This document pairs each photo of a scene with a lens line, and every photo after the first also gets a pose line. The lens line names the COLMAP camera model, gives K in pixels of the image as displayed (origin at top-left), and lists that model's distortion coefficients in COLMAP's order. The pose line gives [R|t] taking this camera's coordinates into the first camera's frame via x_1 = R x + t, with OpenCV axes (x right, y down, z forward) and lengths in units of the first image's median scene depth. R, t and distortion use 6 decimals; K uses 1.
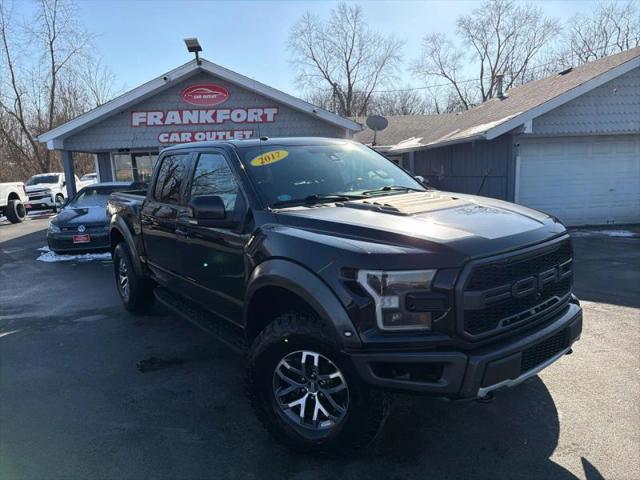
lens RADIAL K [[451.2, 0, 314.9], [0, 451.2, 239.5], [0, 0, 1]] dist [0.032651, -0.042931]
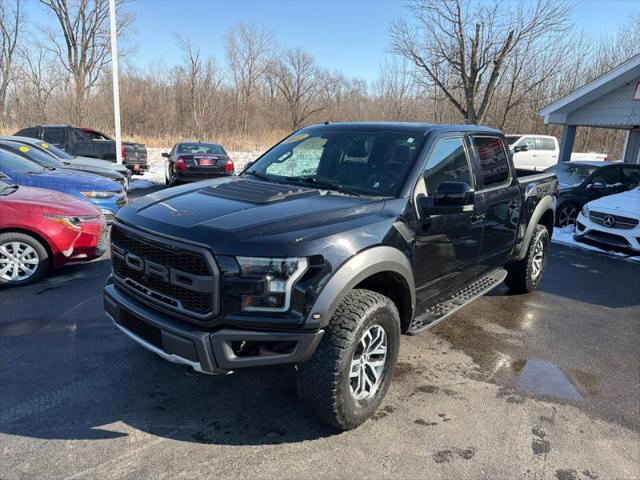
lens RADIAL K [[451.2, 0, 322.4], [0, 451.2, 240.0], [0, 0, 1]] dist [0.032651, -0.042931]
pose [[0.229995, 0.277570, -0.932769, 0.342656], [-0.214432, 0.949361, 0.229635, -0.066614], [0.949274, 0.147200, 0.277868, 0.234430]]
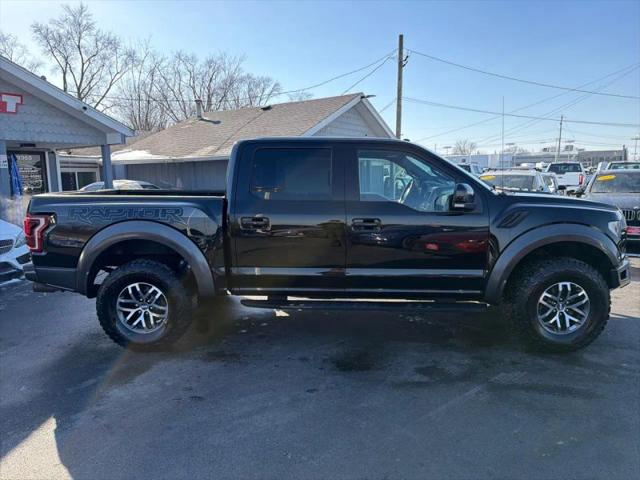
lens RADIAL K [[451.2, 0, 315.0], [0, 451.2, 240.6], [0, 0, 1]] dist [0.032651, -0.042931]
pose [[0.628836, -0.074148, 0.773994, -0.391717], [0.108162, 0.994106, 0.007358, -0.000143], [-0.769978, 0.079089, 0.633150, 0.151773]]
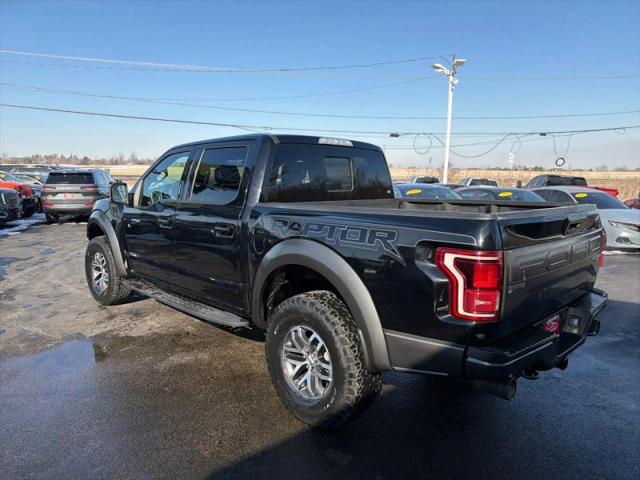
lens RADIAL K [[451.2, 0, 318.2], [0, 451.2, 242.7], [0, 0, 1]] dist [0.032651, -0.042931]
pose [[-0.990670, 0.054172, -0.125052, -0.036041], [0.013195, 0.951416, 0.307625, -0.126863], [0.135641, 0.303105, -0.943254, 0.816727]]
